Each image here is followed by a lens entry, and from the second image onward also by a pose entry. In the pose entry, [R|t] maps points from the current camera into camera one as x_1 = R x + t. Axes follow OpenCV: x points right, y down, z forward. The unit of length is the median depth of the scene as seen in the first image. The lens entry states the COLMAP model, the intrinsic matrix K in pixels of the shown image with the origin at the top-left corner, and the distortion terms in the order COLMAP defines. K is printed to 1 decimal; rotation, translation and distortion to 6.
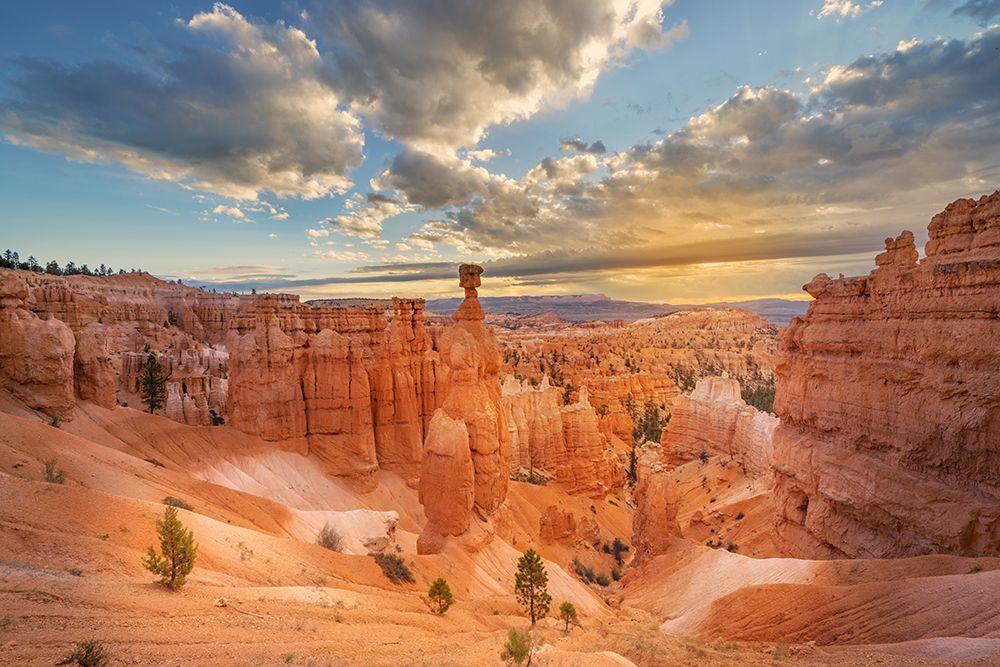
lens RADIAL K [[417.8, 0, 497.9], [0, 417.8, 331.4], [0, 0, 1]] dist [0.009652, -0.003358]
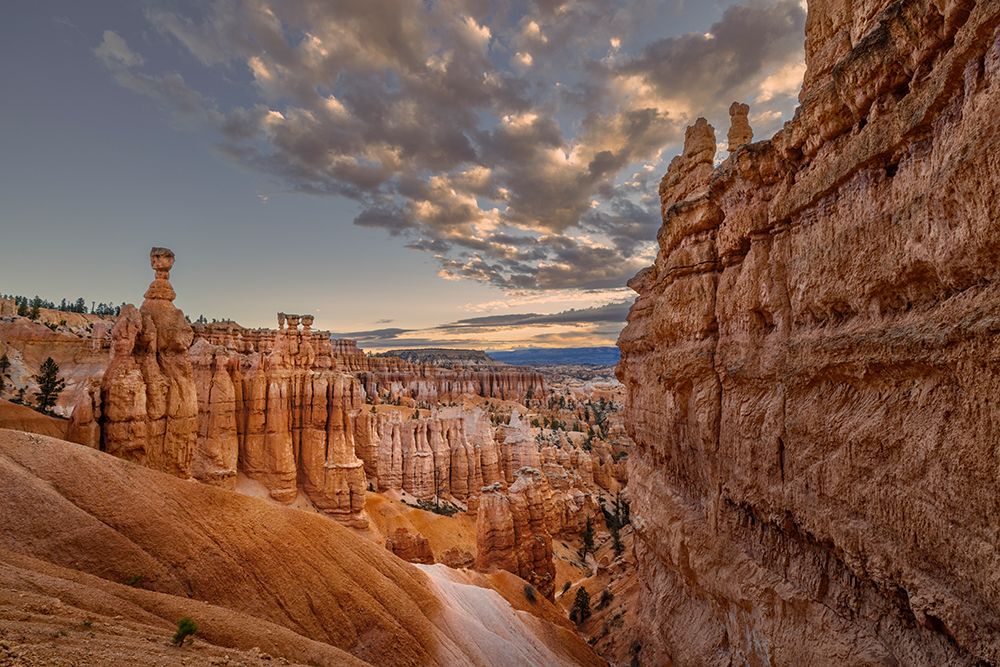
lens RADIAL K [[417.8, 0, 499.6], [0, 417.8, 332.0], [0, 0, 1]] dist [0.009652, -0.003358]
pose [[0.982265, -0.009184, -0.187273, 0.567733], [-0.013681, 0.992626, -0.120440, 0.098709], [0.186999, 0.120866, 0.974896, 0.079294]]
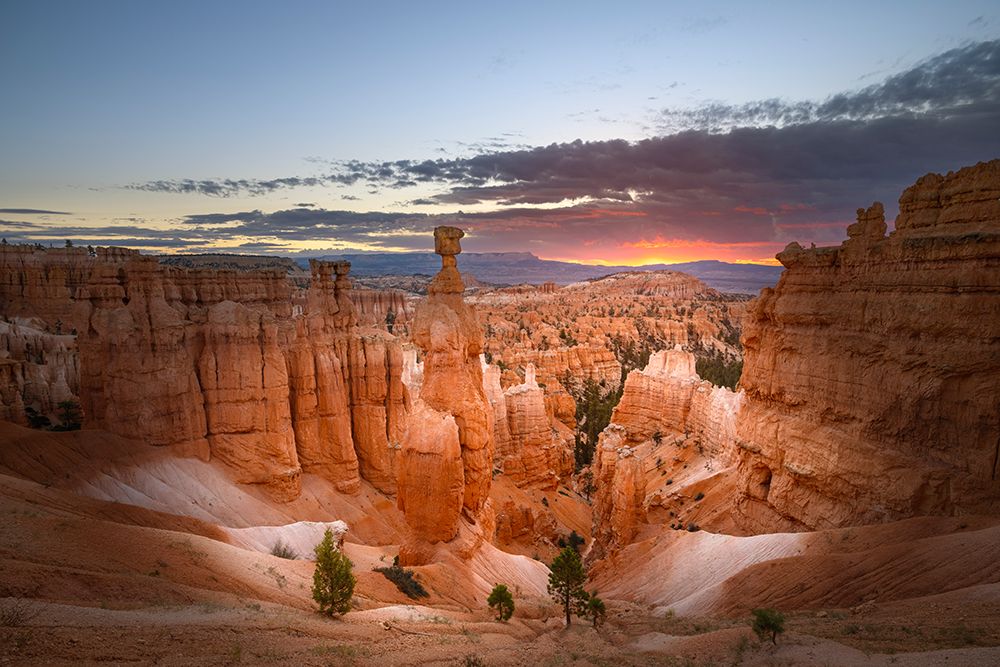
lens RADIAL K [[508.1, 0, 496.0], [0, 508.1, 331.2], [0, 0, 1]] dist [-0.019968, 0.013229]
pose [[0.983346, -0.012913, 0.181285, -0.092181], [0.000619, 0.997705, 0.067713, -0.012035], [-0.181743, -0.066473, 0.981097, -0.014796]]
